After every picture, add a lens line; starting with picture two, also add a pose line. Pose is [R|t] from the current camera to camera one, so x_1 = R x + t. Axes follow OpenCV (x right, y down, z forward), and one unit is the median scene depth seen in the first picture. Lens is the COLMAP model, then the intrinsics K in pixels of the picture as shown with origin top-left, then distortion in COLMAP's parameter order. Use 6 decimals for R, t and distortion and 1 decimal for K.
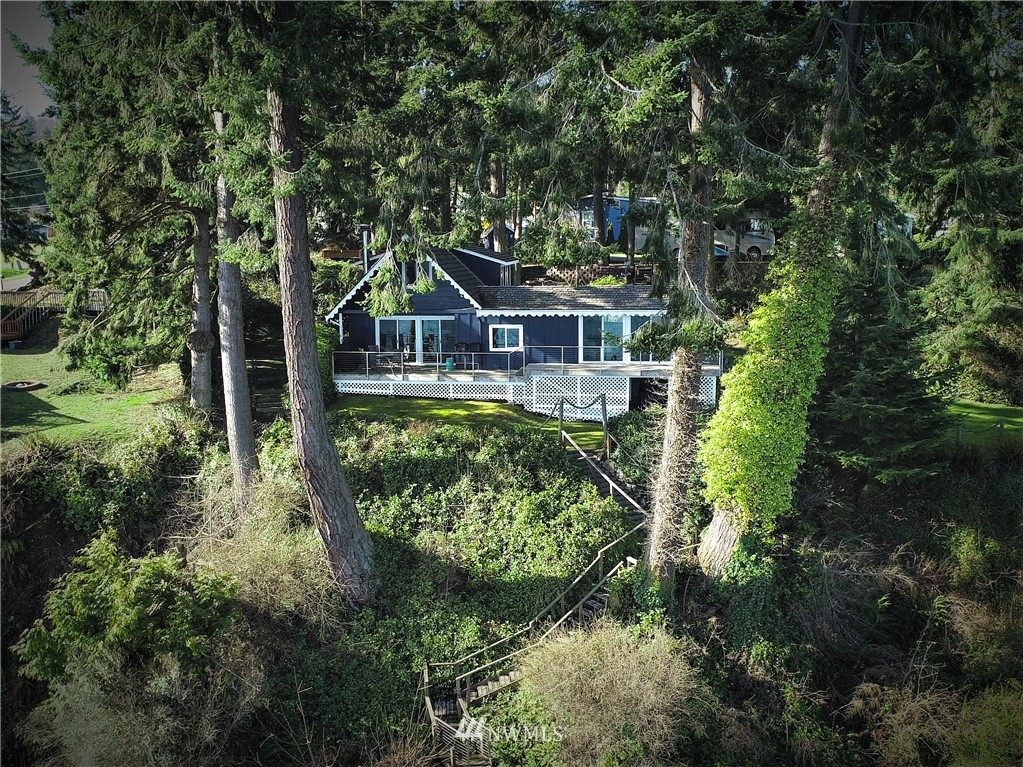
lens RADIAL K [[708.8, 0, 517.3], [0, 708.8, 381.5], [0, 0, 1]] dist [-0.009986, -0.001525]
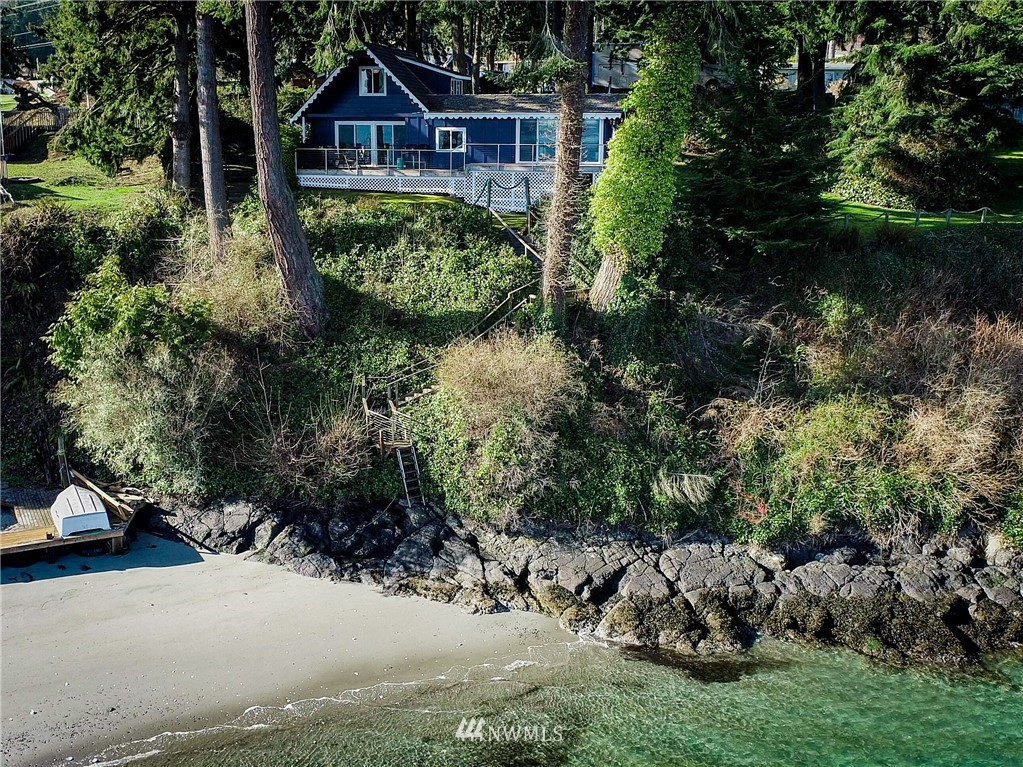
lens RADIAL K [[858.2, 0, 506.7], [0, 858.2, 385.4], [0, 0, 1]] dist [-0.015031, 0.008590]
pose [[0.998968, 0.023303, -0.038993, 0.161309], [-0.020501, 0.997280, 0.070793, 0.274551], [0.040537, -0.069921, 0.996729, -0.437318]]
